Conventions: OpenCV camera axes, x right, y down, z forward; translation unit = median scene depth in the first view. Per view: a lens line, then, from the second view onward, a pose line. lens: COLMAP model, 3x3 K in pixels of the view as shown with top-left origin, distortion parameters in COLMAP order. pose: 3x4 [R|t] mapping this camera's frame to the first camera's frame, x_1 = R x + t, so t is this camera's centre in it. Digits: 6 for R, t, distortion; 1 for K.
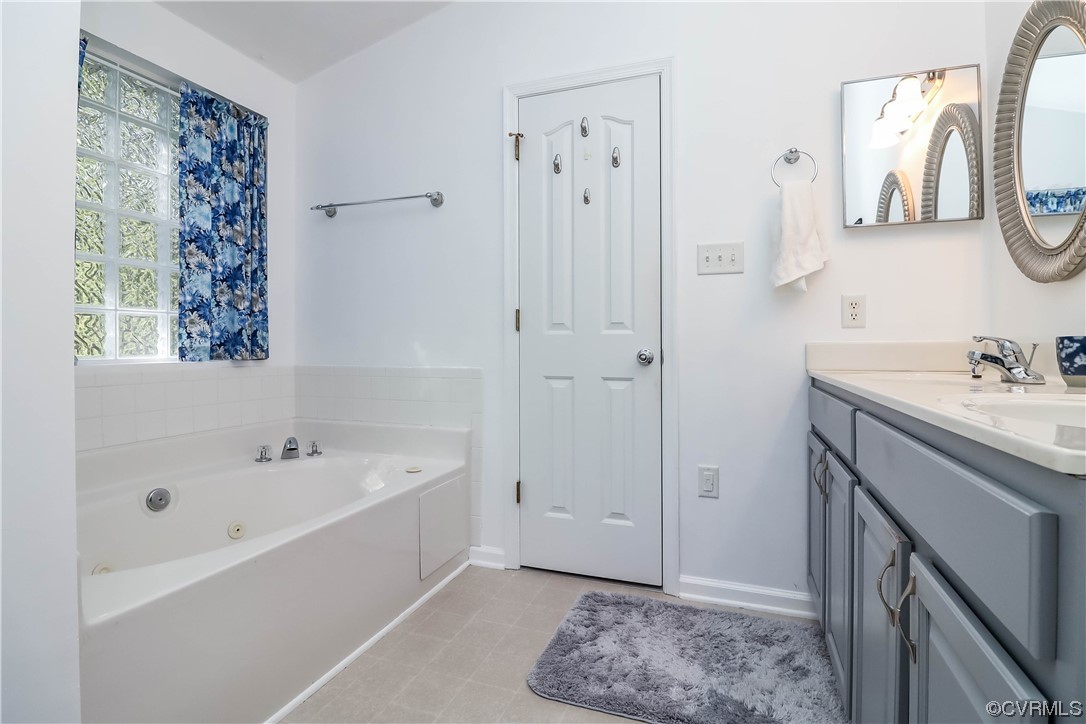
lens RADIAL K [[513.2, 0, 543.4], [0, 513.2, 341.7], [0, 0, 1]] dist [0.000161, -0.008936]
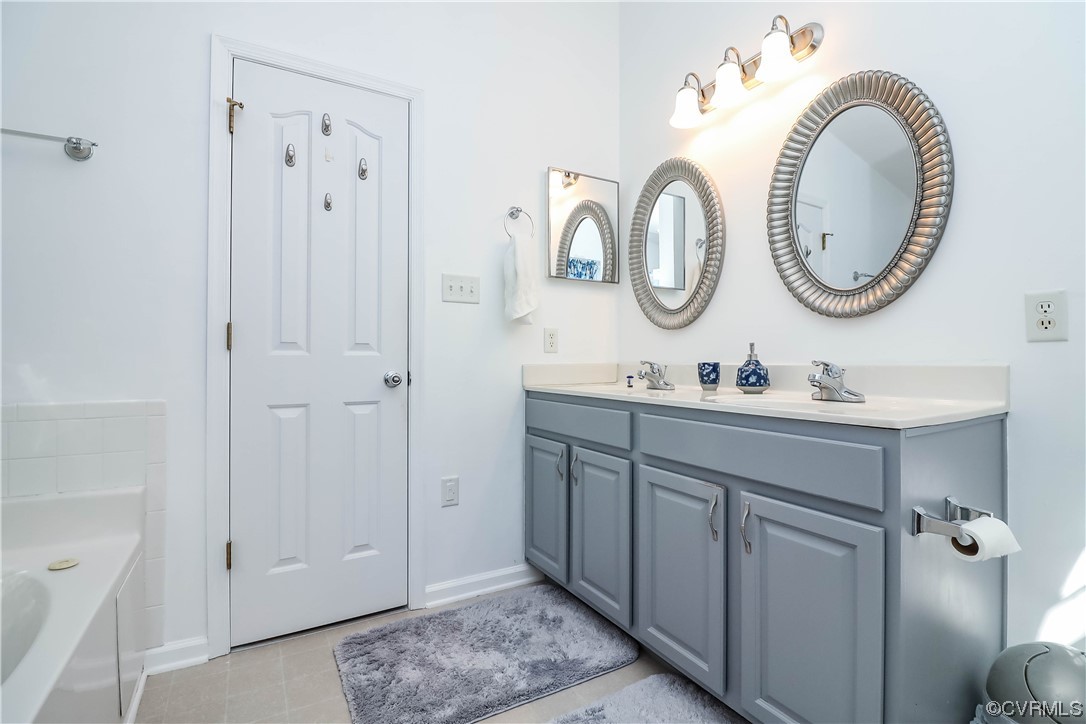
lens RADIAL K [[511.3, 0, 543.9], [0, 511.3, 352.3], [0, 0, 1]] dist [-0.001037, -0.014728]
pose [[0.641725, 0.010841, 0.766858, -0.386076], [-0.005198, 0.999939, -0.009787, -0.014138], [-0.766917, 0.002295, 0.641742, 0.147747]]
